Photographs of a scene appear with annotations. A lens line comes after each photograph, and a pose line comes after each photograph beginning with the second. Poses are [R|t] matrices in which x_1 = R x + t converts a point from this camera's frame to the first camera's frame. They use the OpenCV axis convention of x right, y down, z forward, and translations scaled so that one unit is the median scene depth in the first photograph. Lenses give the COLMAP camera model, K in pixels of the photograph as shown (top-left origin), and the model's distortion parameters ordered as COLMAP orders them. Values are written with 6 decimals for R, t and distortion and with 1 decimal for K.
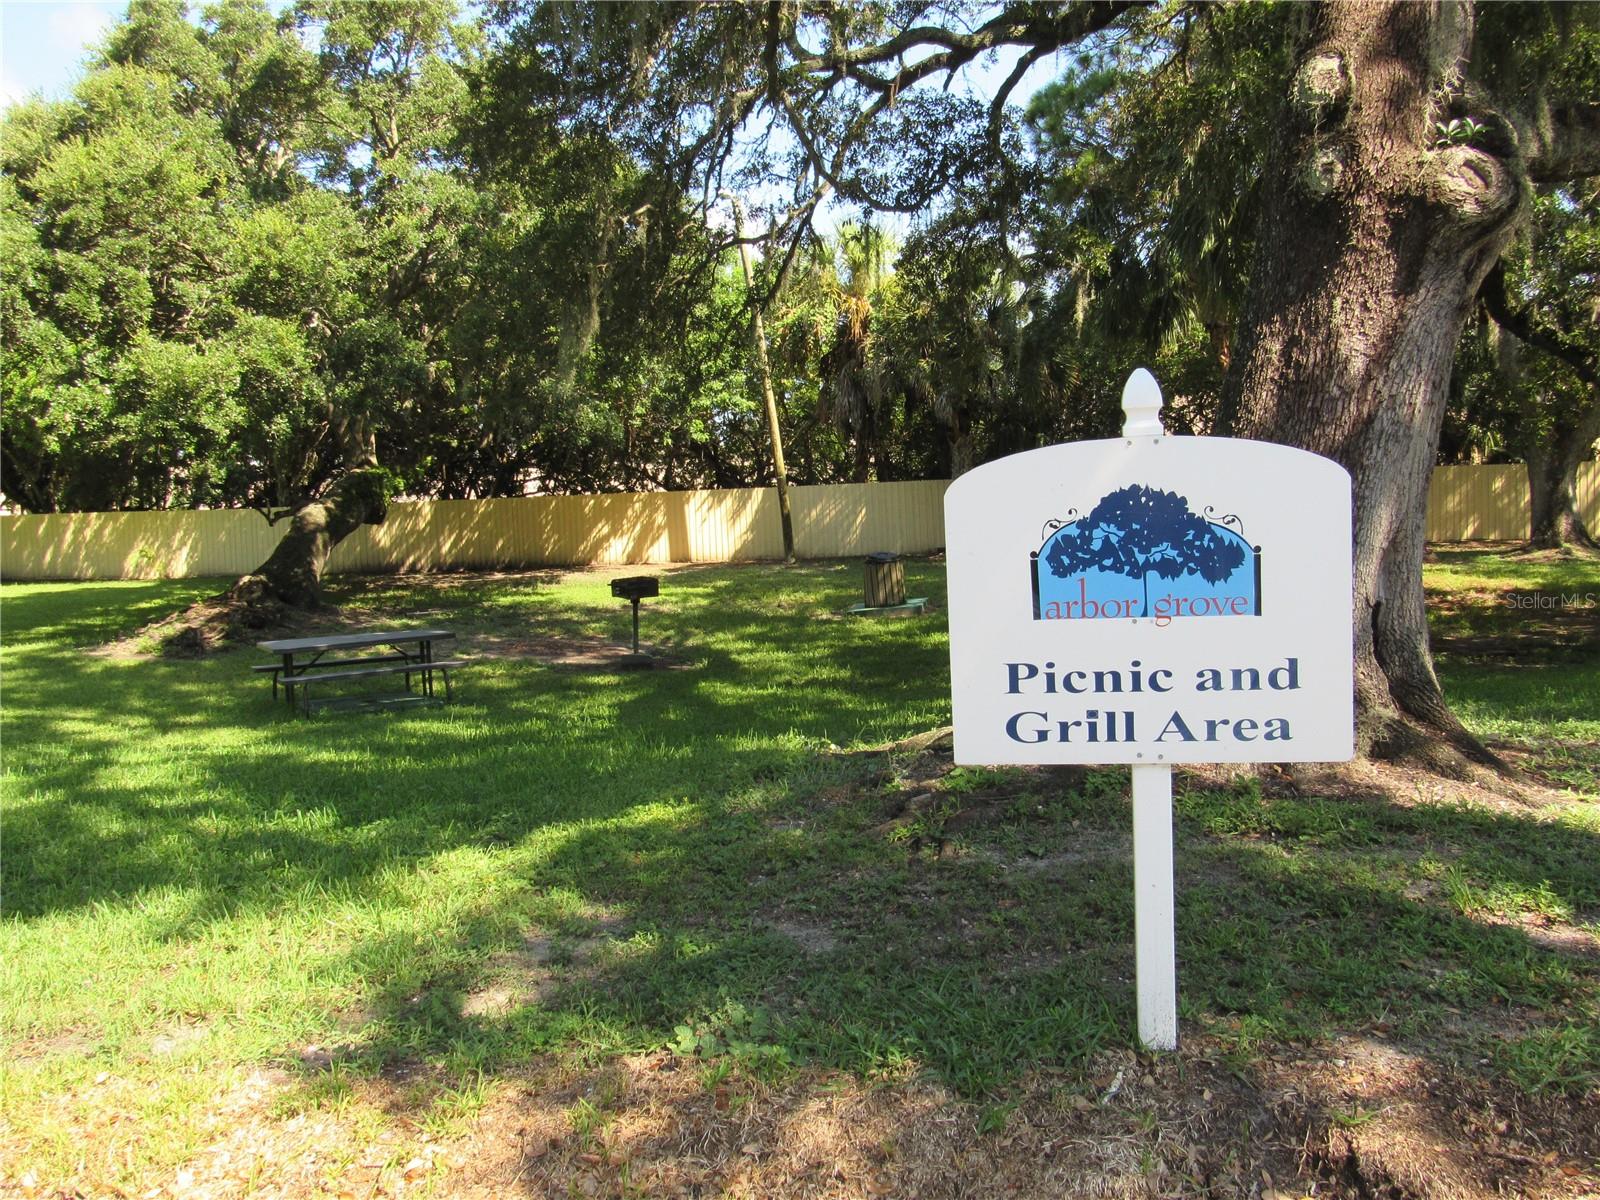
lens RADIAL K [[1467.4, 0, 800.0], [0, 1467.4, 600.0], [0, 0, 1]] dist [0.002914, 0.002359]
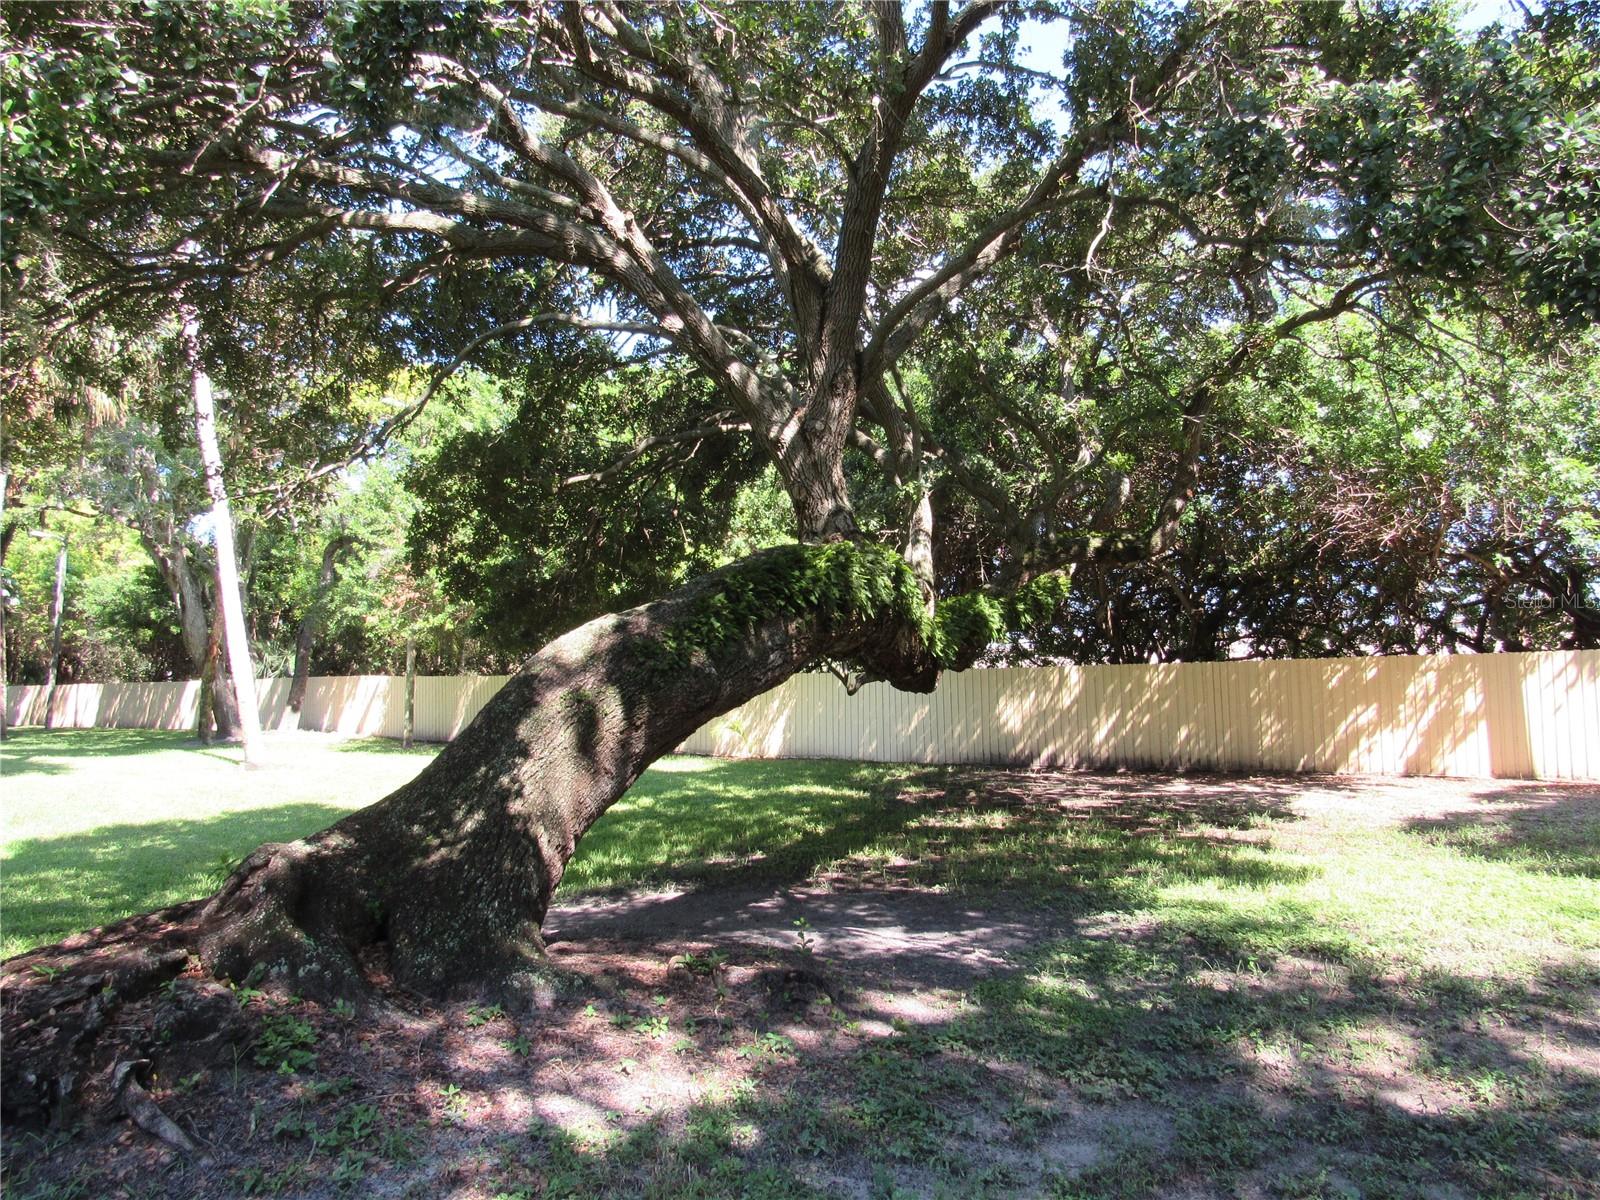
lens RADIAL K [[1169.8, 0, 800.0], [0, 1169.8, 600.0], [0, 0, 1]] dist [-0.001656, -0.002320]
pose [[0.855902, -0.010509, -0.517032, -0.083923], [-0.058924, 0.991300, -0.117693, -0.025807], [0.513770, 0.131199, 0.847837, 0.474329]]
